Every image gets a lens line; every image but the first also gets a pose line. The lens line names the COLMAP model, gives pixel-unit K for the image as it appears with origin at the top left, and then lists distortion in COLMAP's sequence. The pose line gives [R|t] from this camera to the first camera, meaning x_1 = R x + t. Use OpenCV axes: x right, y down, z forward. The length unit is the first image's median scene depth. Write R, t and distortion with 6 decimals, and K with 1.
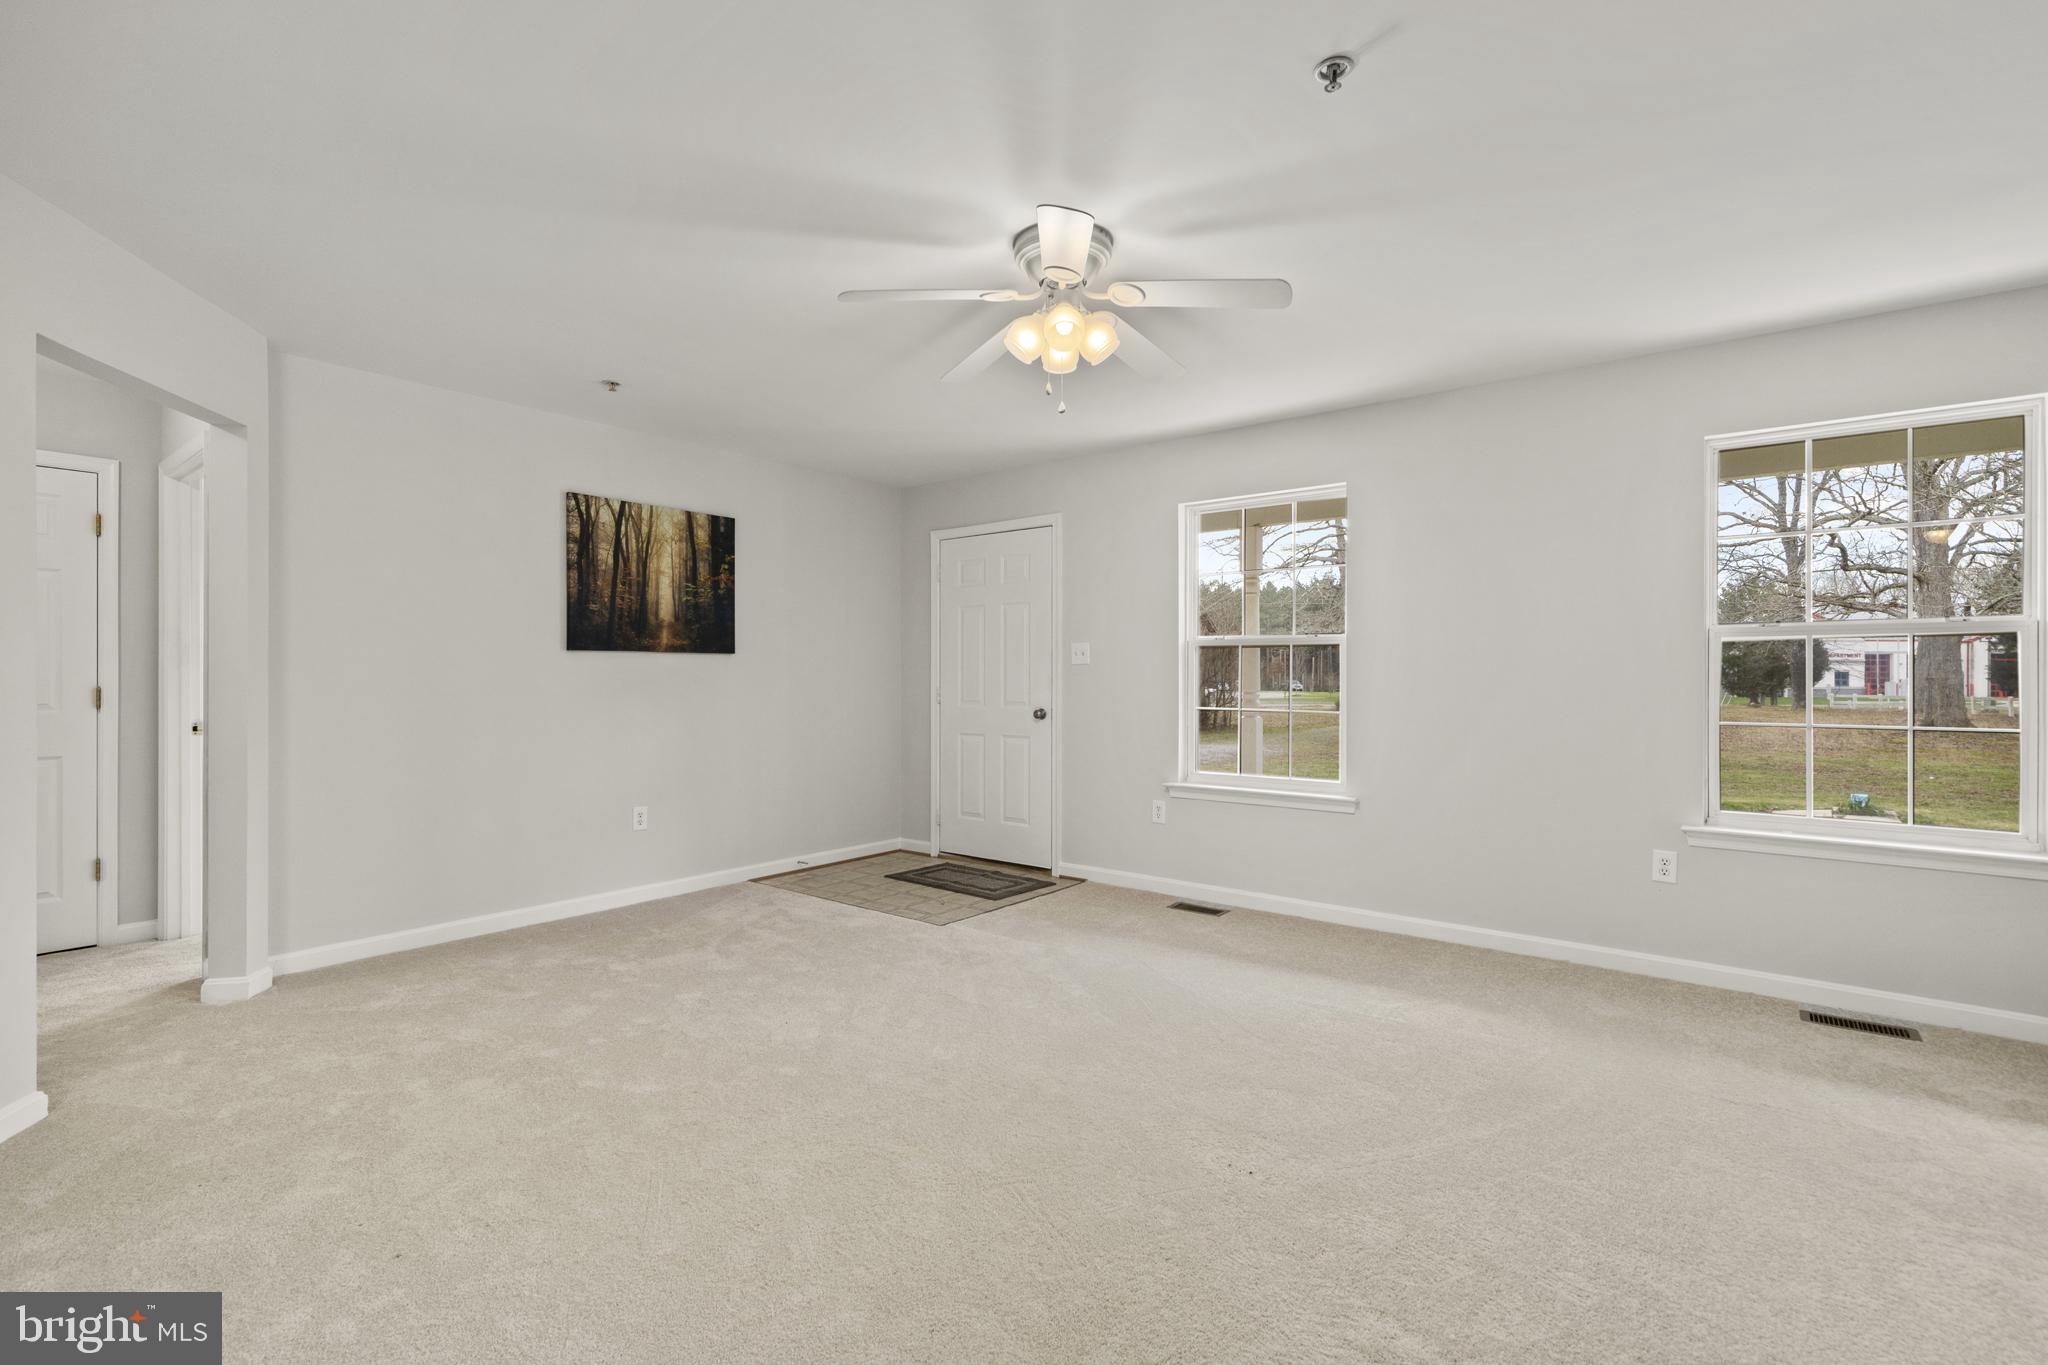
lens RADIAL K [[920.3, 0, 1017.9], [0, 920.3, 668.7], [0, 0, 1]] dist [0.000680, -0.000140]
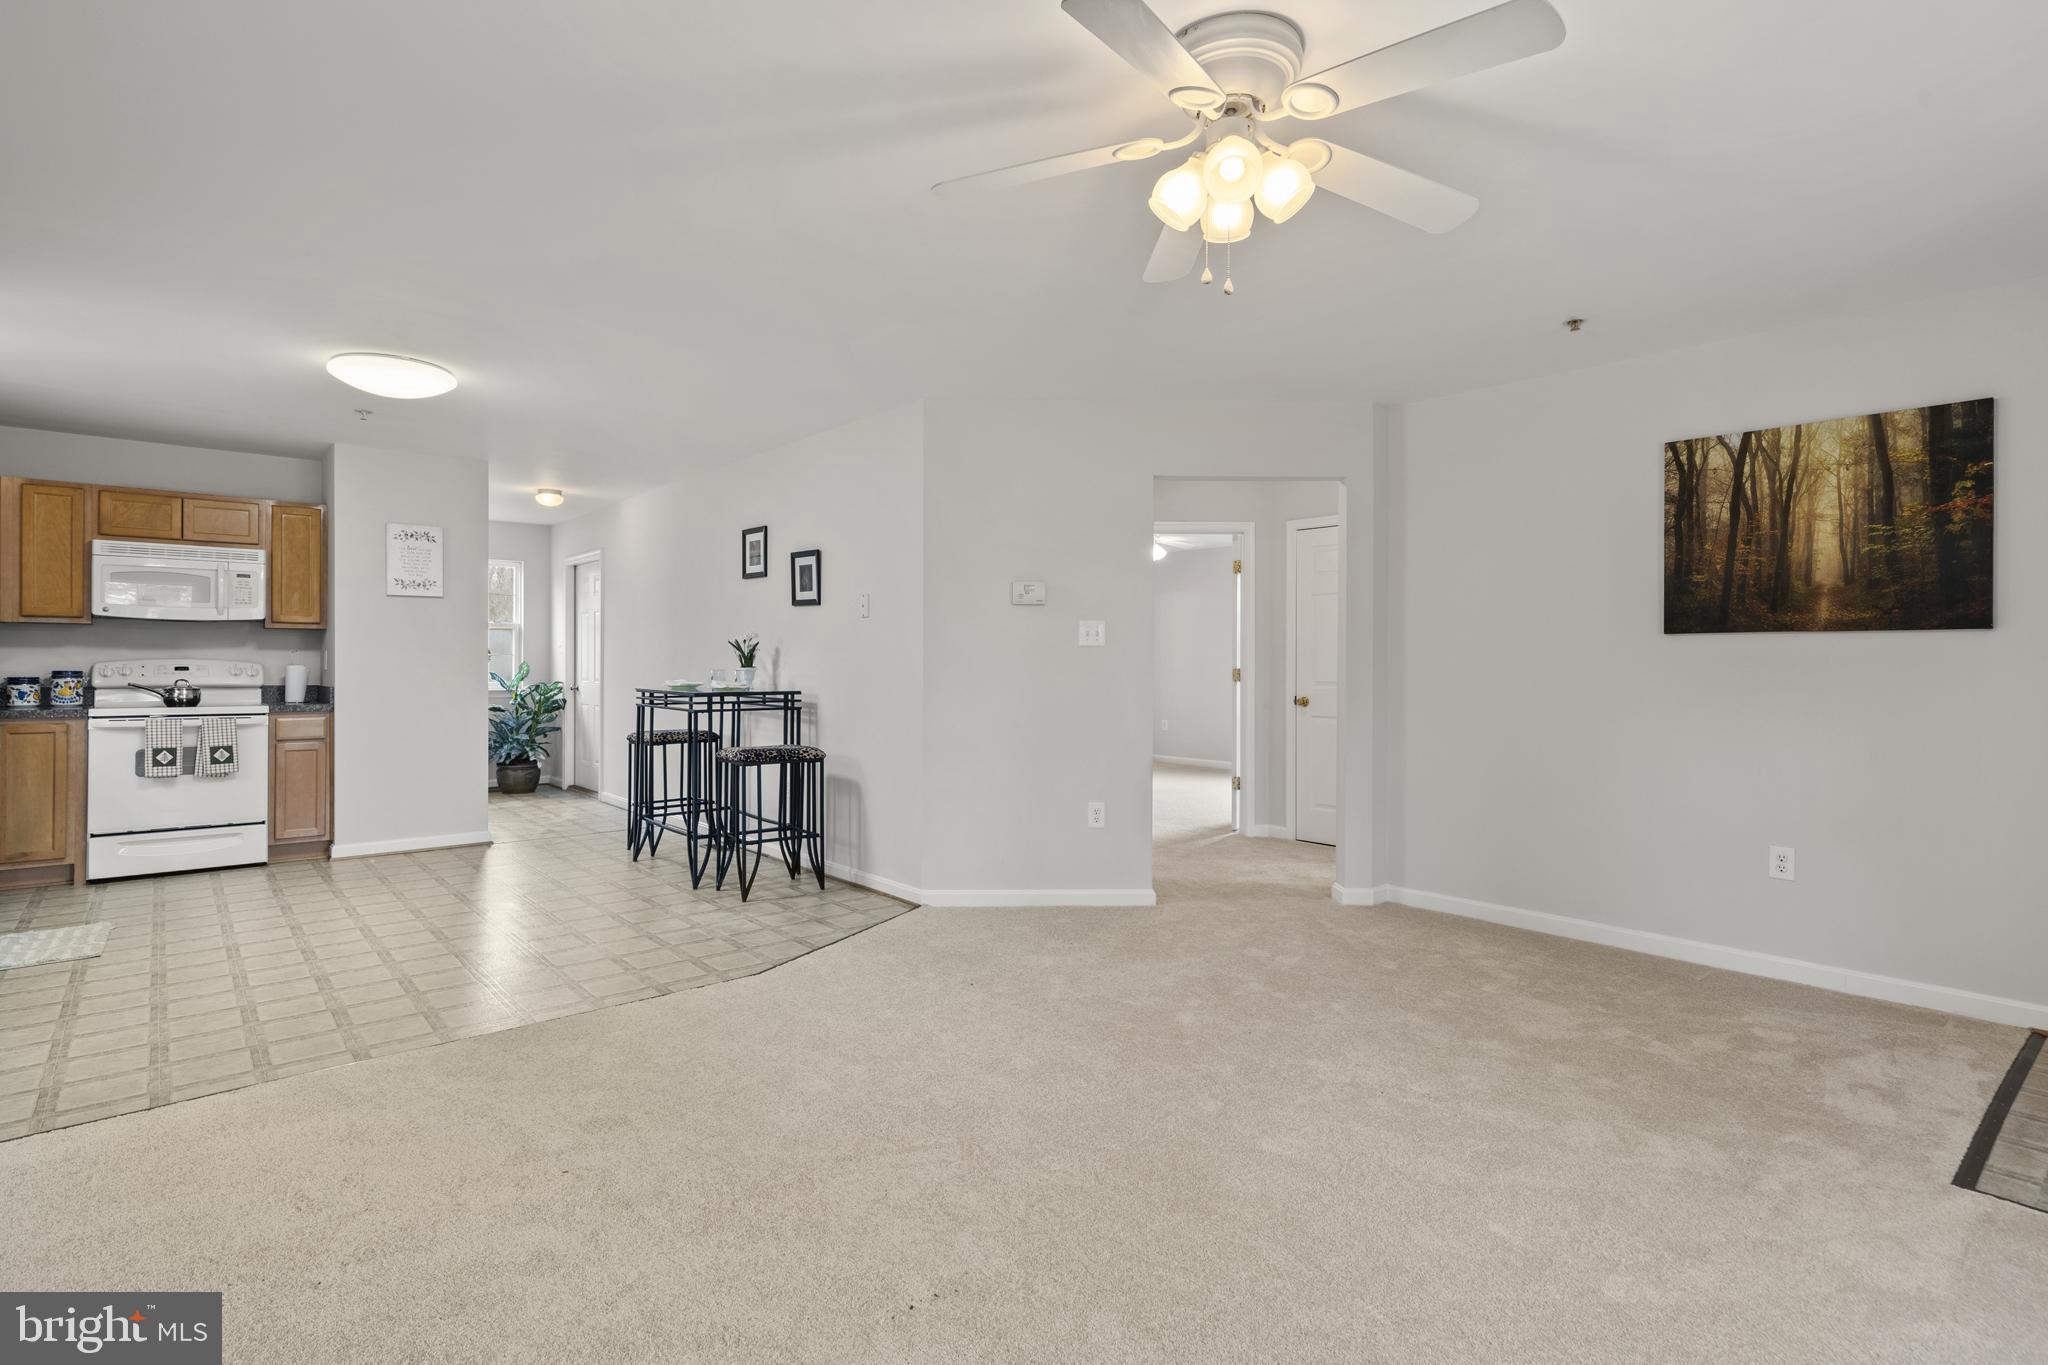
lens RADIAL K [[1026.5, 0, 1035.9], [0, 1026.5, 646.8], [0, 0, 1]] dist [0.009050, 0.003670]
pose [[-0.172588, -0.015406, -0.984874, 0.493291], [0.002379, 0.999868, -0.016057, 0.004982], [0.984991, -0.005114, -0.172528, 0.567737]]
